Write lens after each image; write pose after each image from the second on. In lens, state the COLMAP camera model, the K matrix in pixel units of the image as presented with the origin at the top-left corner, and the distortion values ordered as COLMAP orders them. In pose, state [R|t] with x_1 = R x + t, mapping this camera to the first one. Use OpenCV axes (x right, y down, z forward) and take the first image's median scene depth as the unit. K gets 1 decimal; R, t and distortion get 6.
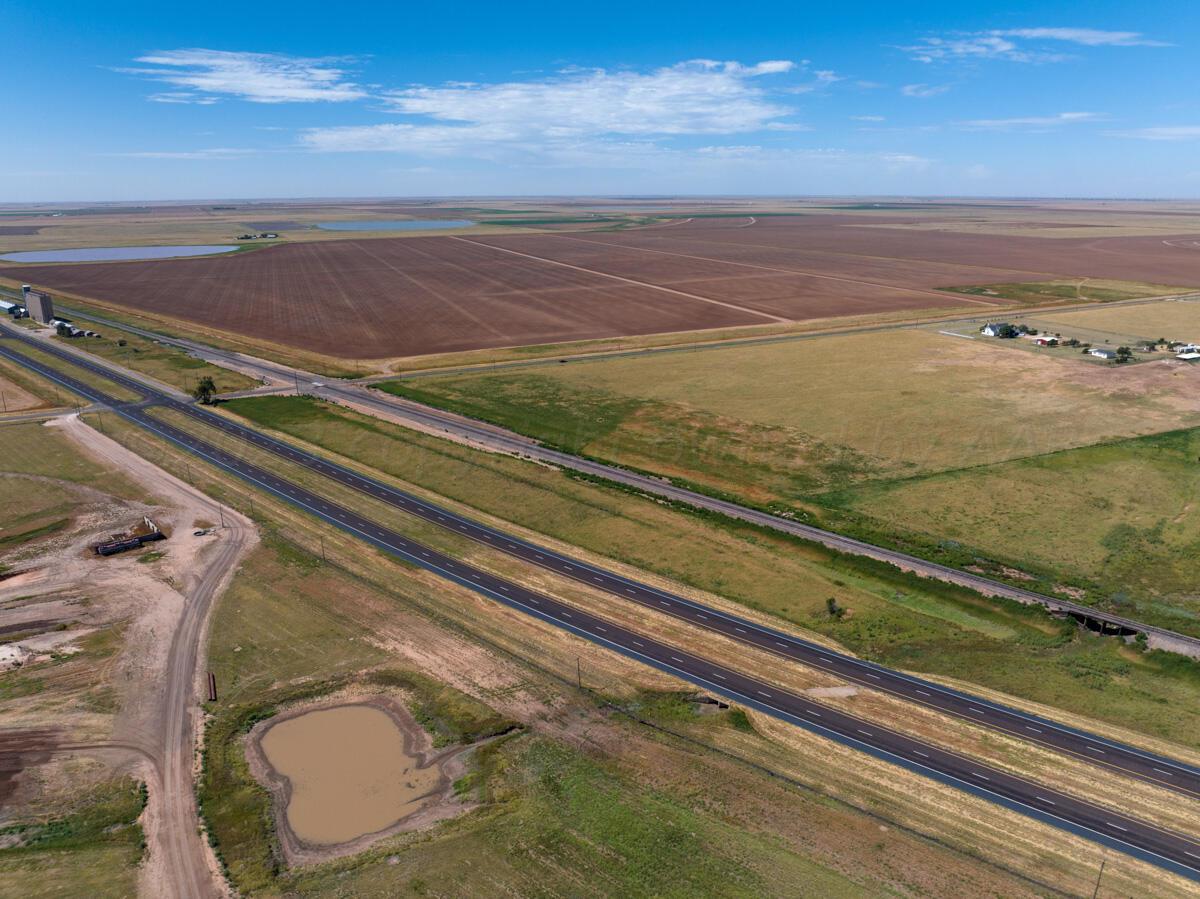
lens RADIAL K [[870.9, 0, 600.0], [0, 870.9, 449.5], [0, 0, 1]] dist [-0.041525, 0.004175]
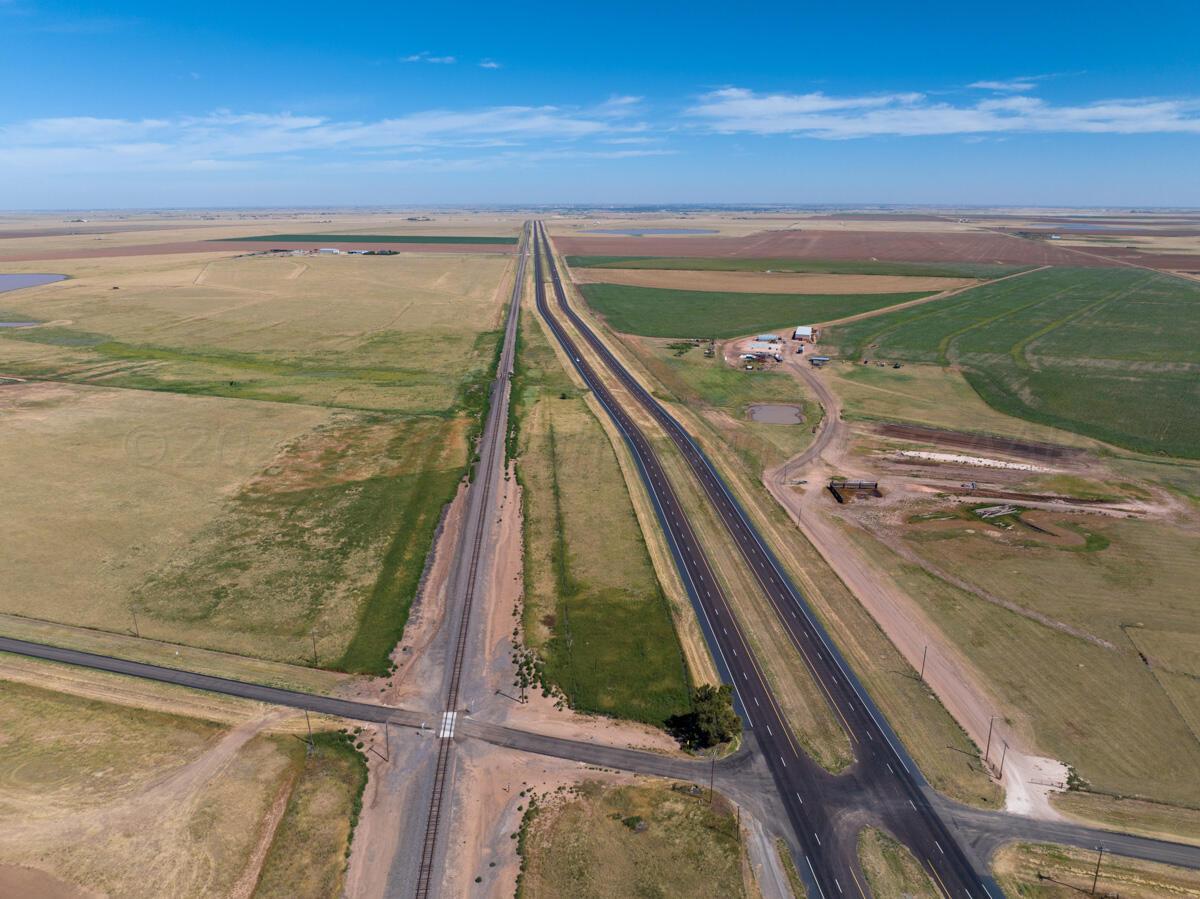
lens RADIAL K [[838.7, 0, 573.2], [0, 838.7, 446.3], [0, 0, 1]] dist [-0.038230, 0.008350]
pose [[-0.725645, -0.190683, 0.661119, -0.880541], [0.202003, 0.859455, 0.469607, -0.526633], [-0.657749, 0.474317, -0.585141, 1.647616]]
